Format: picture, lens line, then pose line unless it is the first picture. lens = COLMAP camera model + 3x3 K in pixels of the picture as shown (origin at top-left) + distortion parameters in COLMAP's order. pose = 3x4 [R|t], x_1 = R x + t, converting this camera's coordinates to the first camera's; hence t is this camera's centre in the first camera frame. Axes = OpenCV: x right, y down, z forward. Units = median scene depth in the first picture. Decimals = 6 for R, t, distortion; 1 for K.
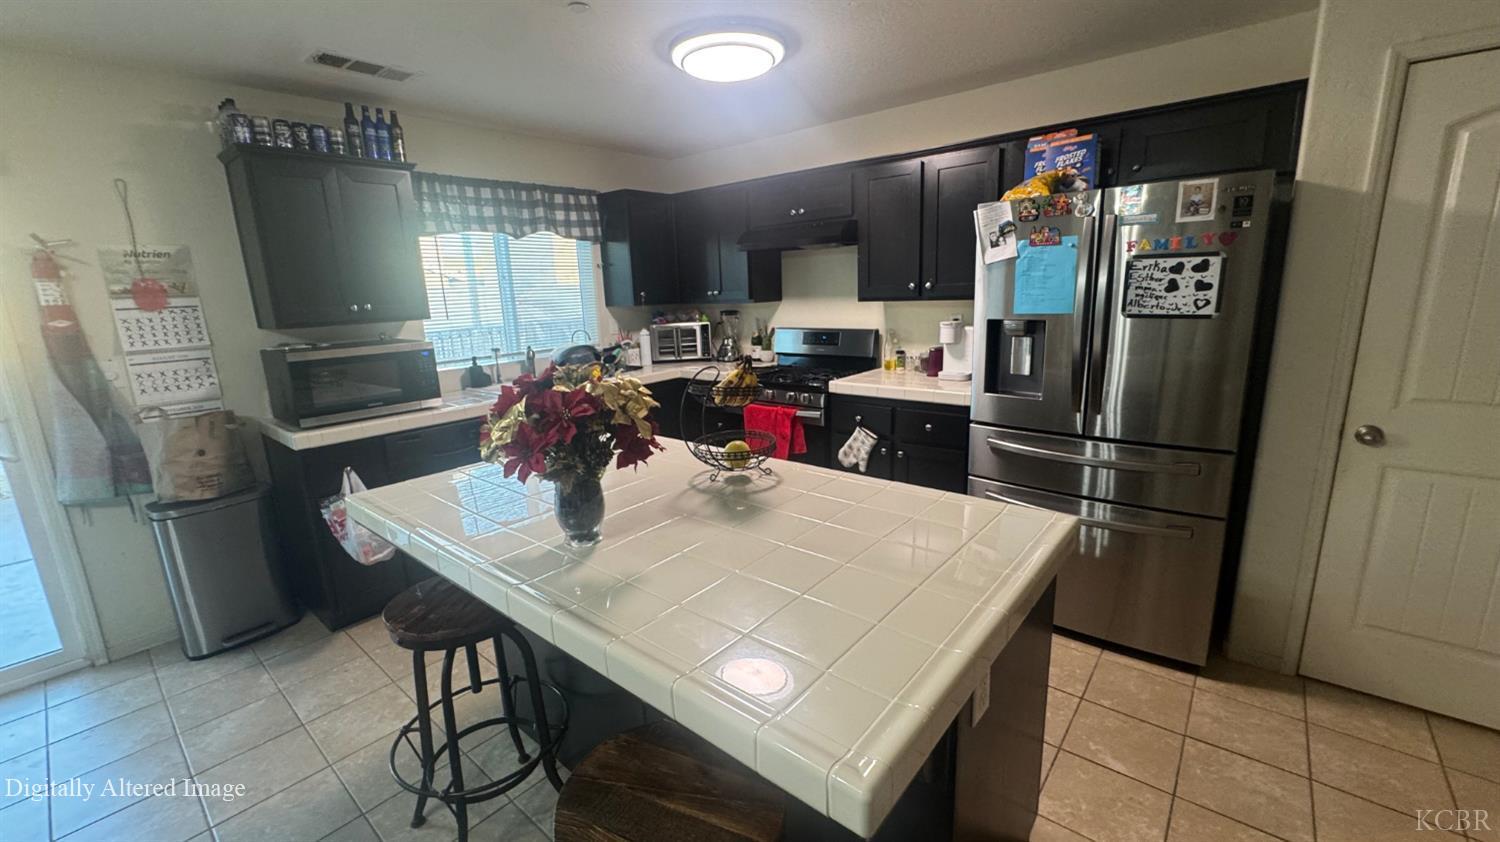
lens RADIAL K [[602.4, 0, 746.5], [0, 602.4, 420.0], [0, 0, 1]] dist [-0.001925, -0.000133]
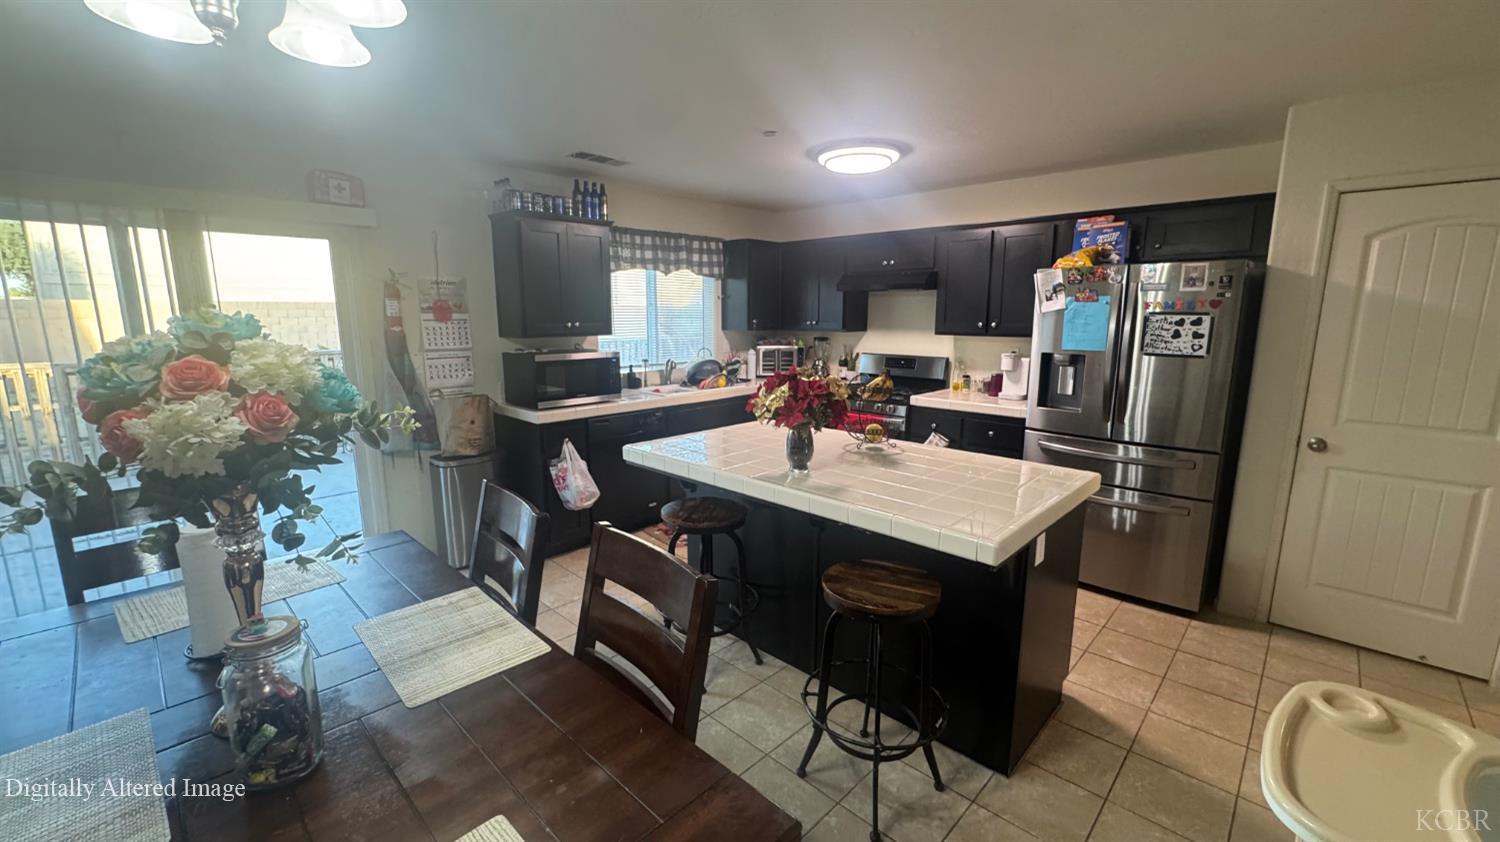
lens RADIAL K [[602.4, 0, 746.5], [0, 602.4, 420.0], [0, 0, 1]] dist [-0.001925, -0.000133]
pose [[0.997087, 0.048911, -0.058518, -0.171103], [-0.051195, 0.997958, -0.038195, 0.068271], [0.056530, 0.041080, 0.997555, -0.374294]]
